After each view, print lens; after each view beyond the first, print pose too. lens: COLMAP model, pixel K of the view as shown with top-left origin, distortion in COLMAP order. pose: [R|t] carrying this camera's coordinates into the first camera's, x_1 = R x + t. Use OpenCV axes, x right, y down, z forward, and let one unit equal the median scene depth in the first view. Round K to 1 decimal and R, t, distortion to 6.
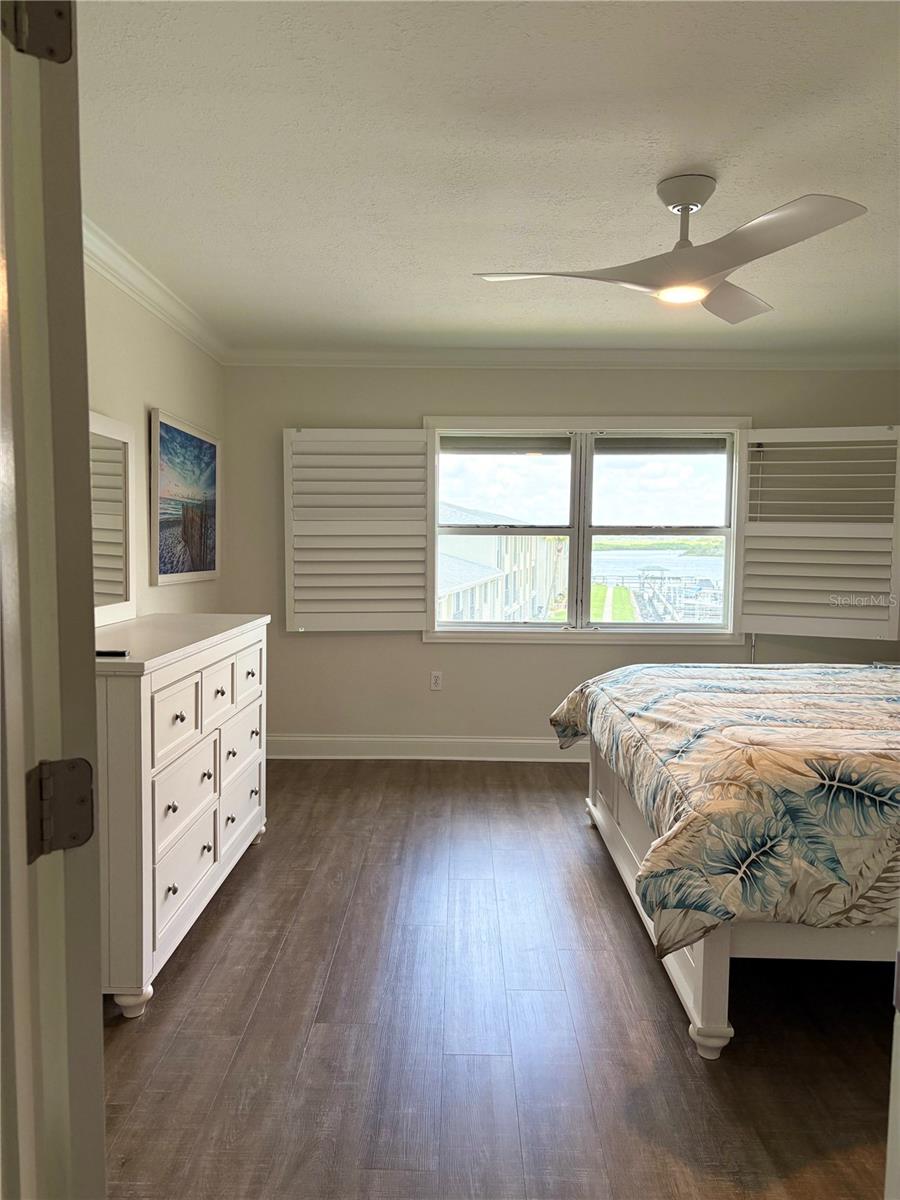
lens RADIAL K [[913.0, 0, 424.7], [0, 913.0, 607.8], [0, 0, 1]] dist [0.008097, -0.043235]
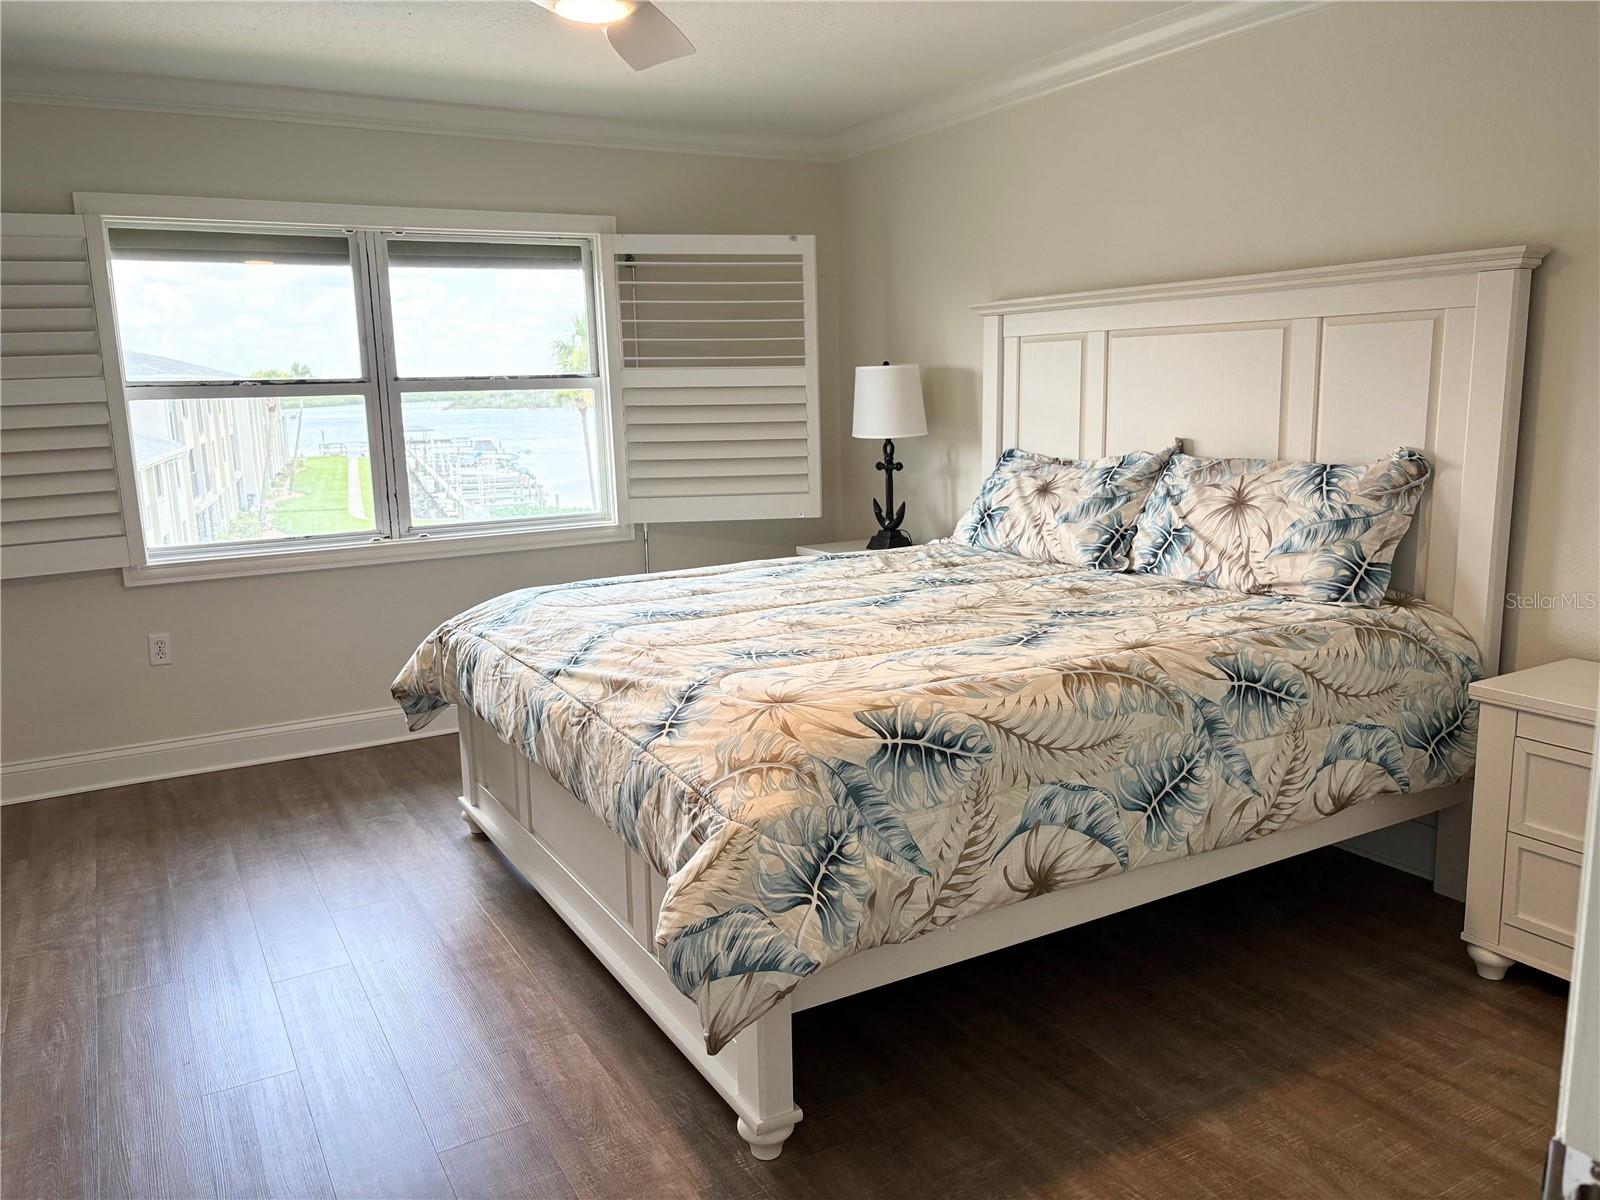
lens RADIAL K [[1215.3, 0, 800.0], [0, 1215.3, 600.0], [0, 0, 1]] dist [0.074252, -0.125728]
pose [[0.847969, -0.122617, 0.515668, -0.070329], [0.071377, 0.990429, 0.118133, -0.026357], [-0.525218, -0.063366, 0.848605, 0.164018]]
